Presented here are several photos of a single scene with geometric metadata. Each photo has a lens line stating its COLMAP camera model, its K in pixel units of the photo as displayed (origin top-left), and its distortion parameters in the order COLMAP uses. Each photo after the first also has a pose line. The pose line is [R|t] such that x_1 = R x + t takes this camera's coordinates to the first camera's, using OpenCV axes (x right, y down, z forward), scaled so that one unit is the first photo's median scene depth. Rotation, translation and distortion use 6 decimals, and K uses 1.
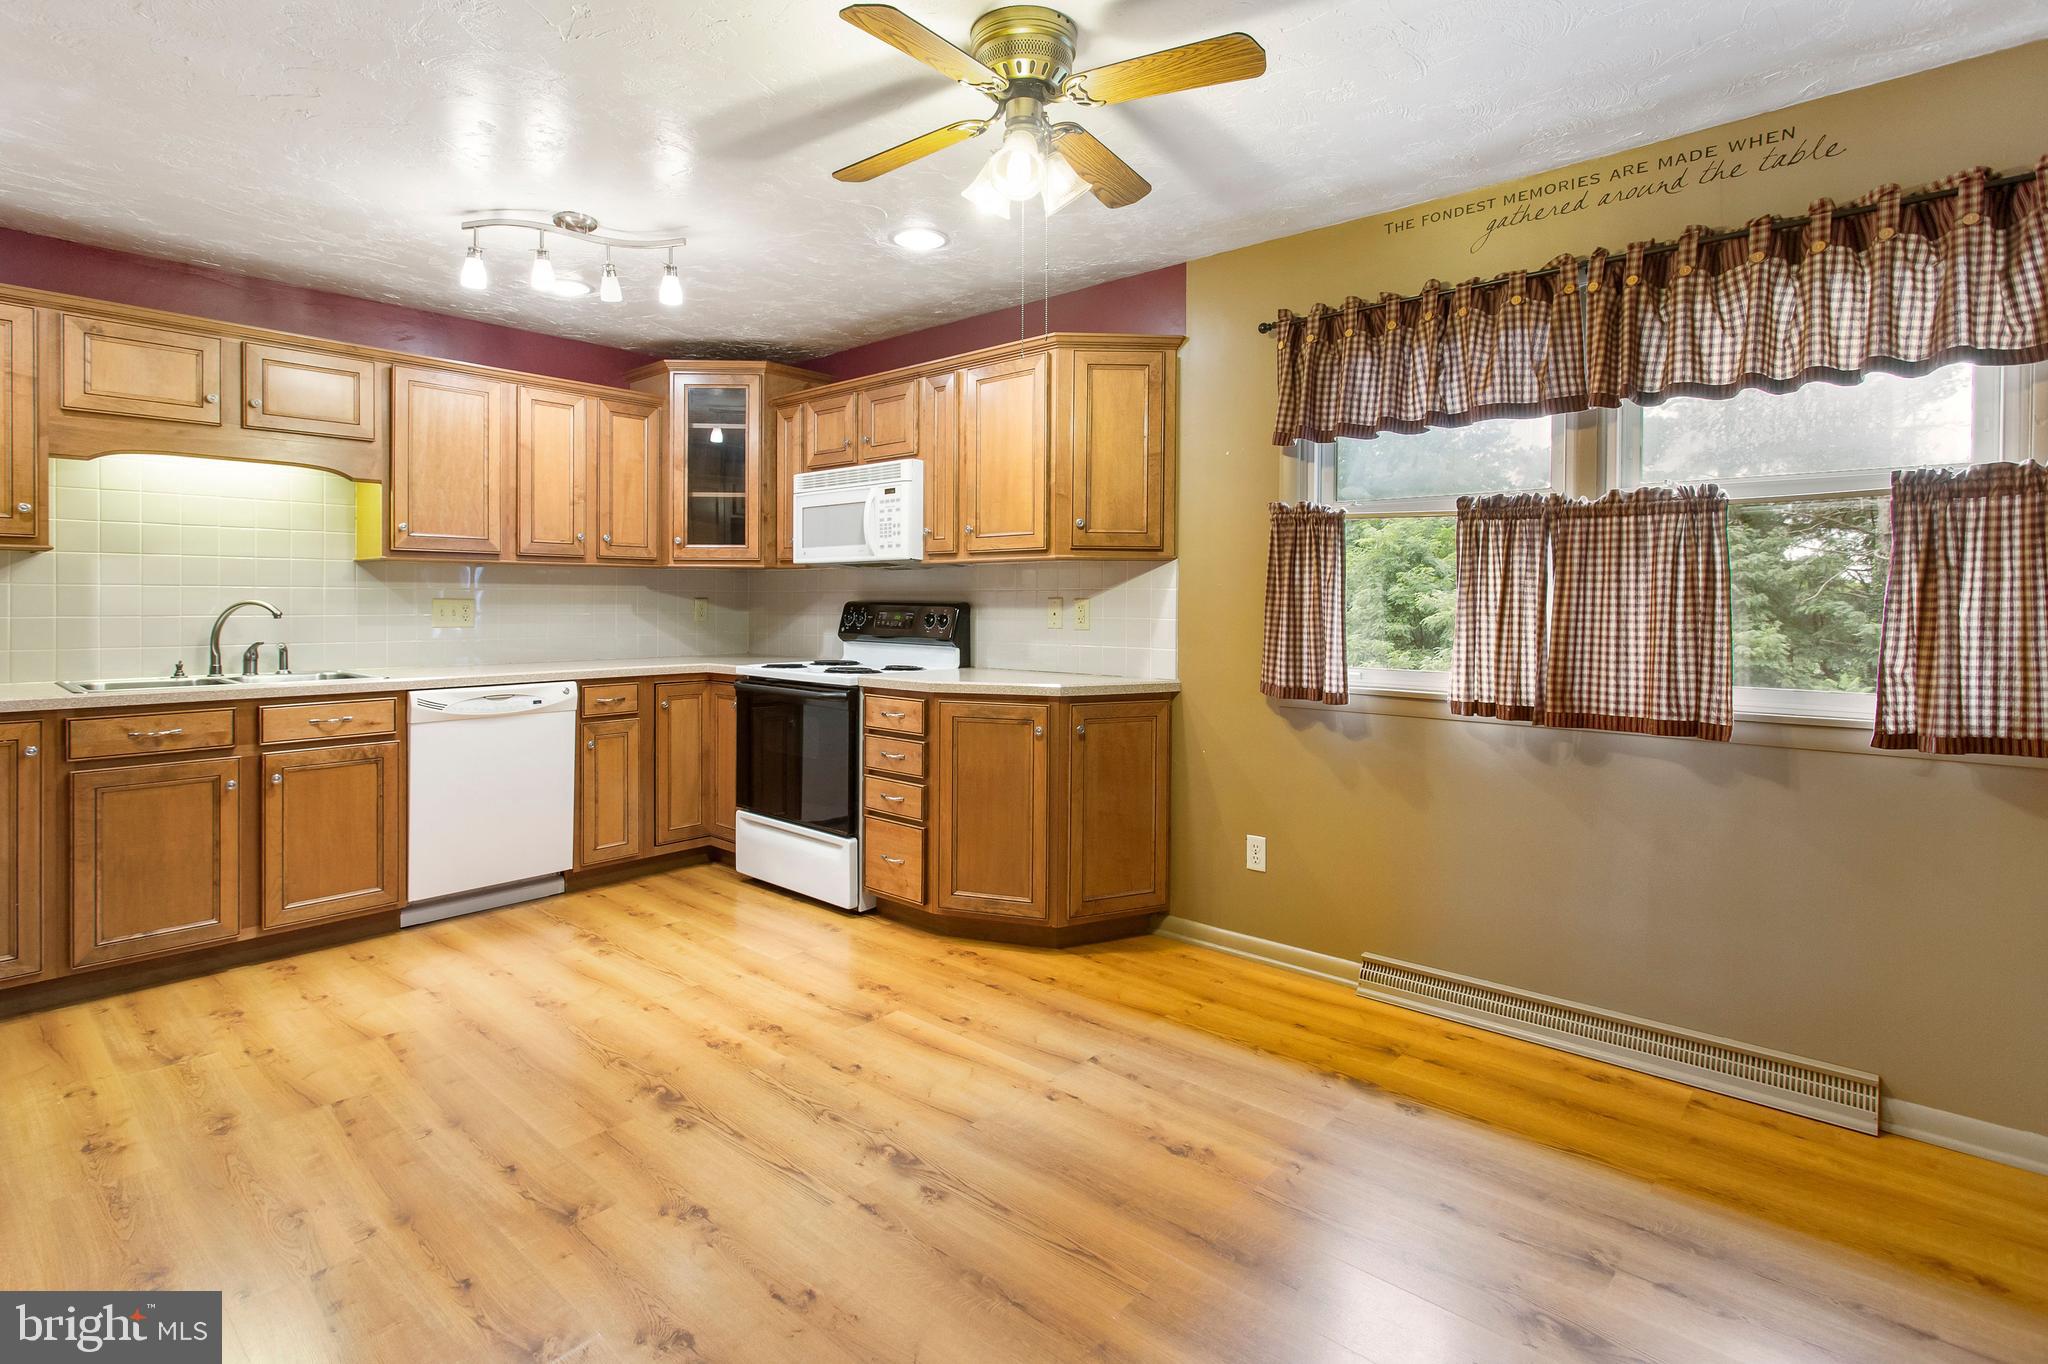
lens RADIAL K [[988.2, 0, 1012.7], [0, 988.2, 611.5], [0, 0, 1]] dist [-0.001068, 0.000196]
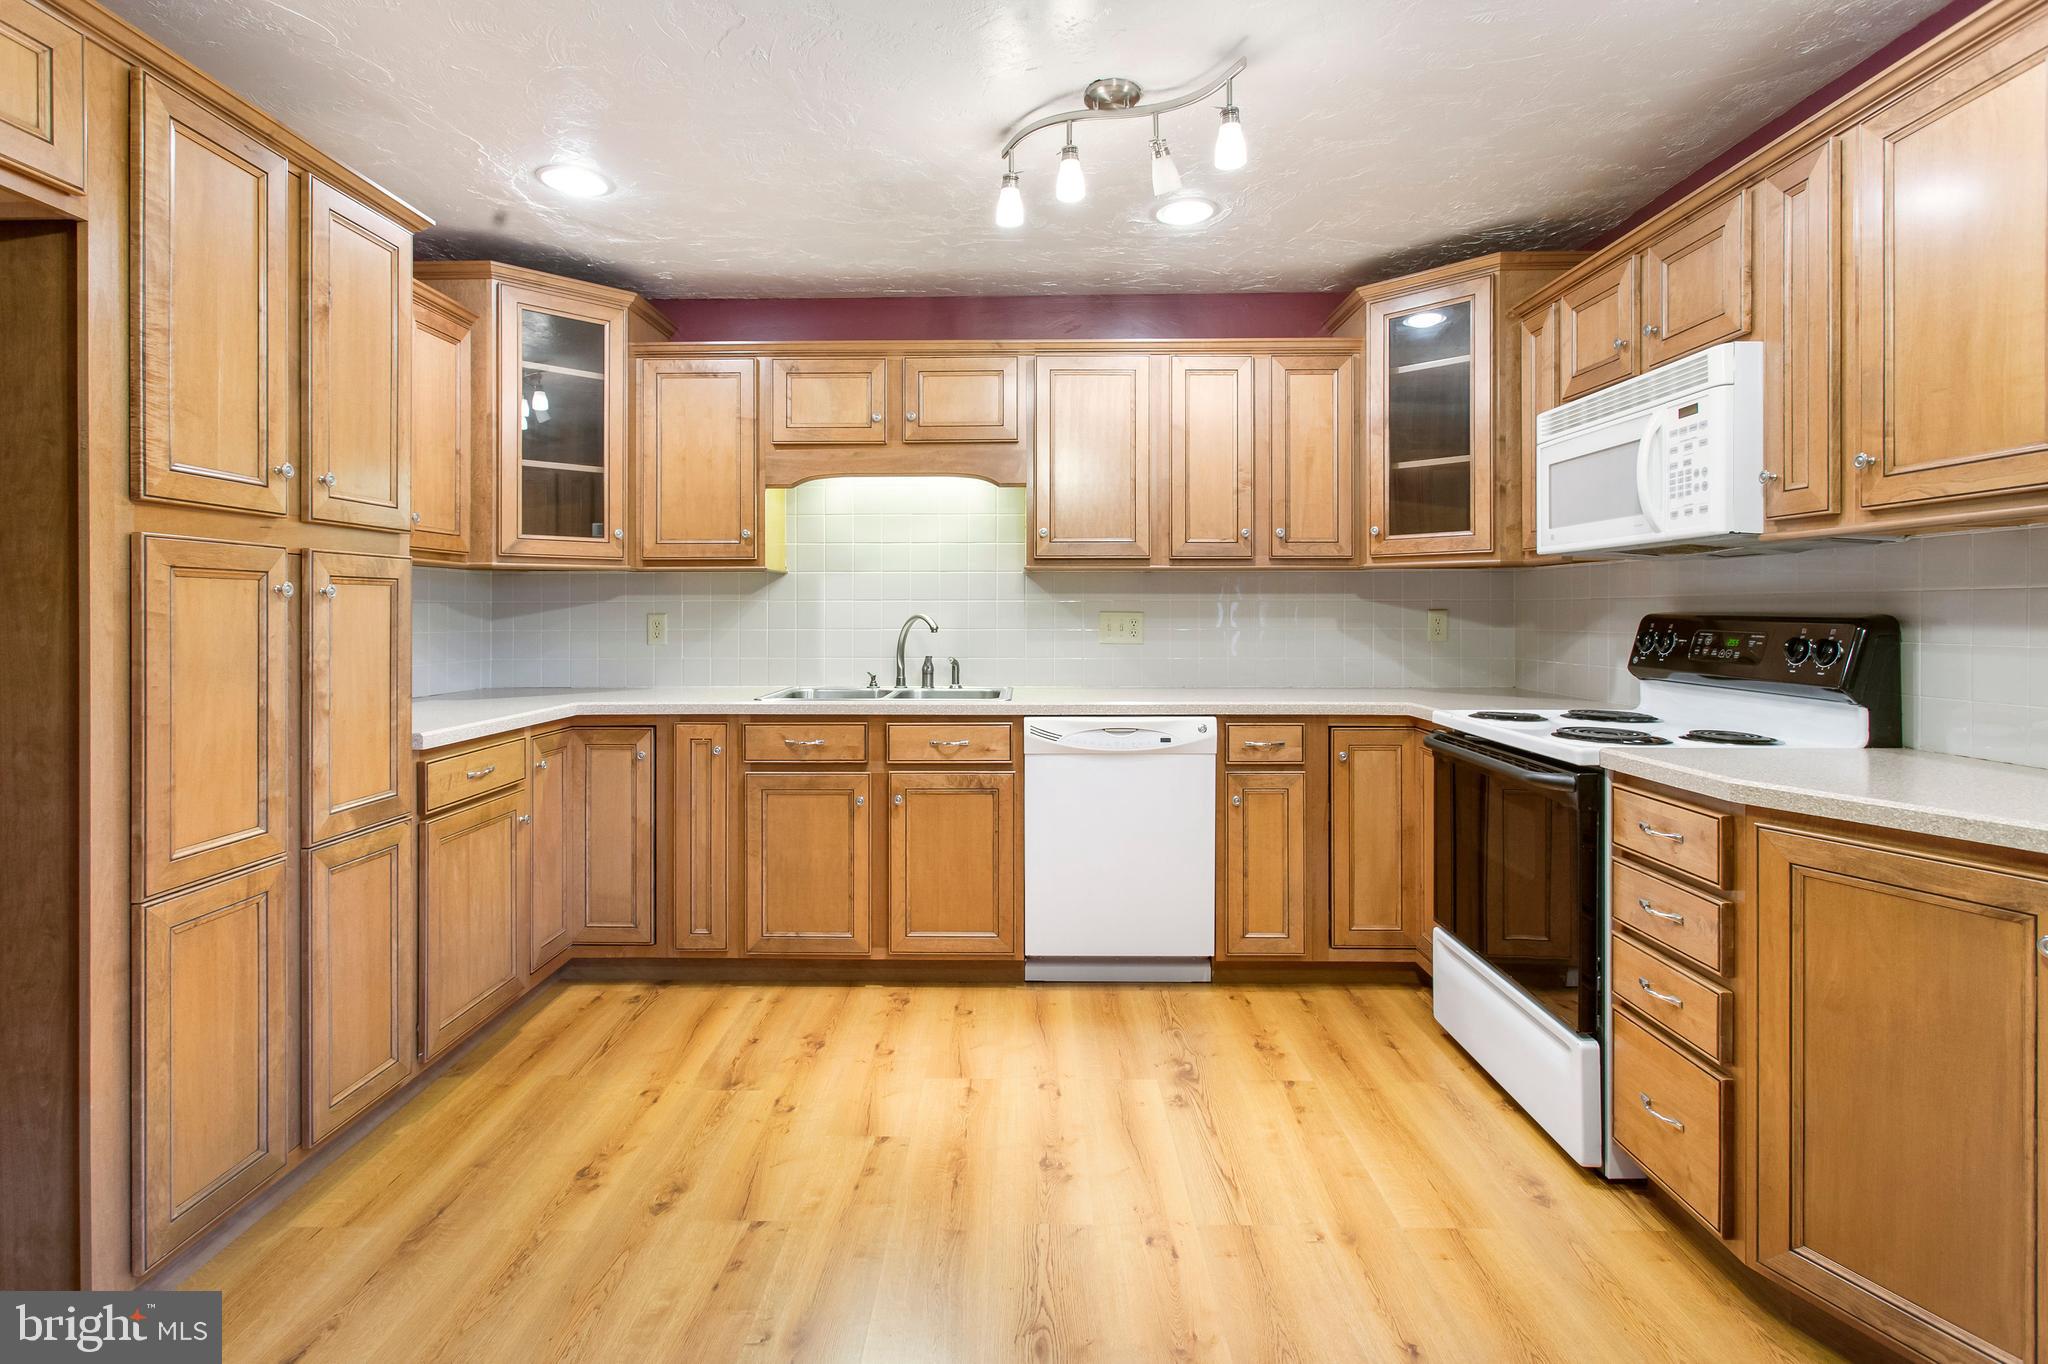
lens RADIAL K [[988.2, 0, 1012.7], [0, 988.2, 611.5], [0, 0, 1]] dist [-0.001068, 0.000196]
pose [[0.643734, -0.004225, -0.765237, 0.060883], [-0.004915, 0.999941, -0.009655, -0.005142], [0.765233, 0.009976, 0.643676, 0.433426]]
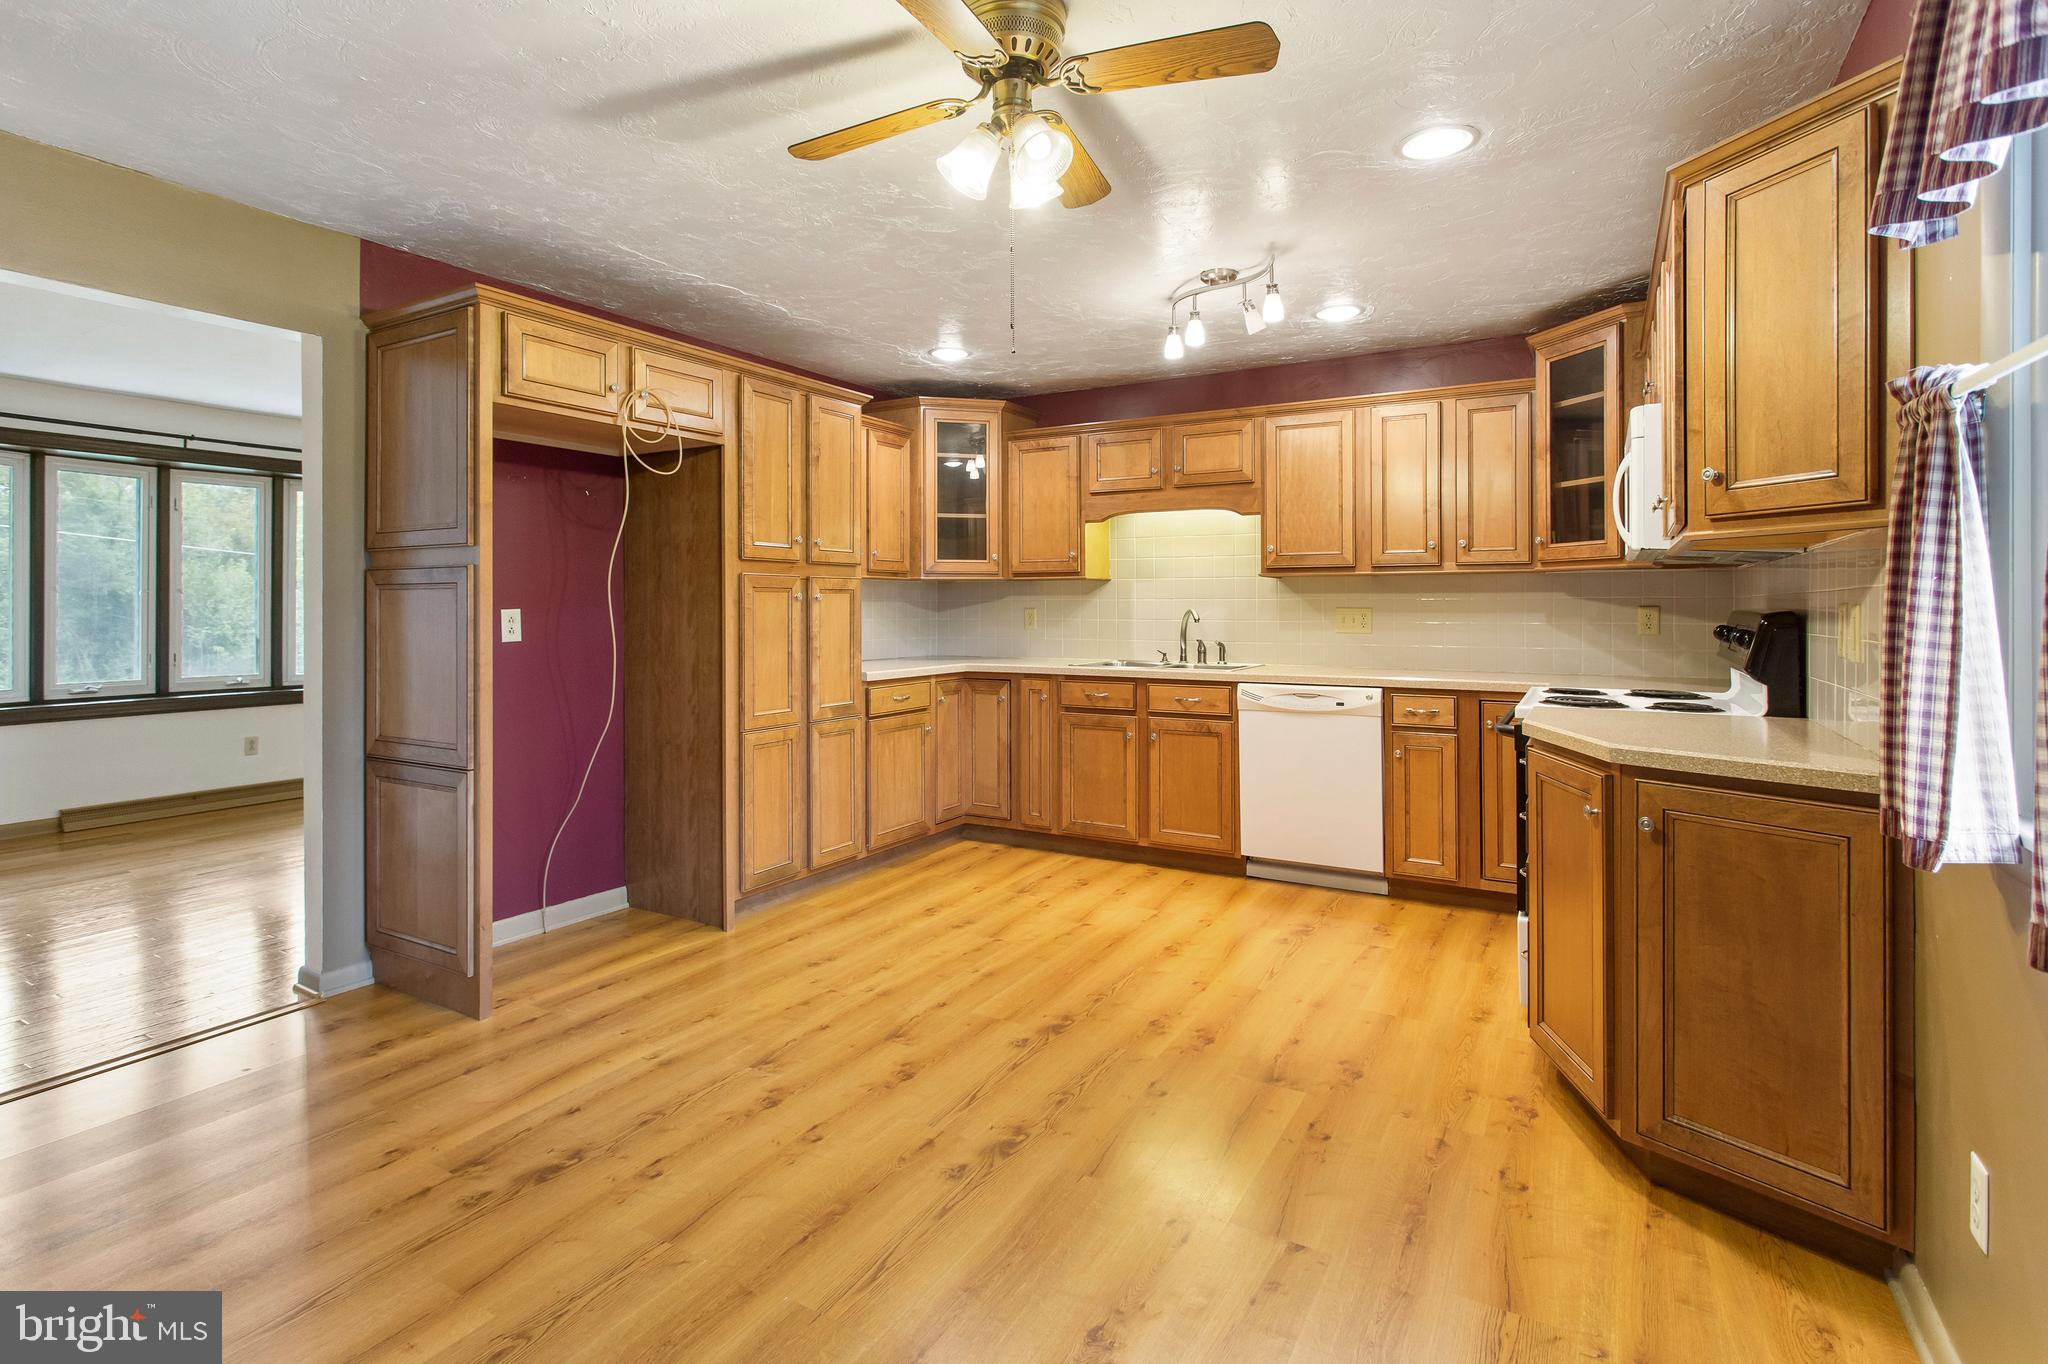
lens RADIAL K [[1013.5, 0, 1033.3], [0, 1013.5, 609.0], [0, 0, 1]] dist [-0.001002, -0.000170]
pose [[0.198533, -0.000634, -0.980094, 0.592505], [-0.009948, 0.999947, -0.002662, -0.005841], [0.980044, 0.010279, 0.198516, 0.510349]]
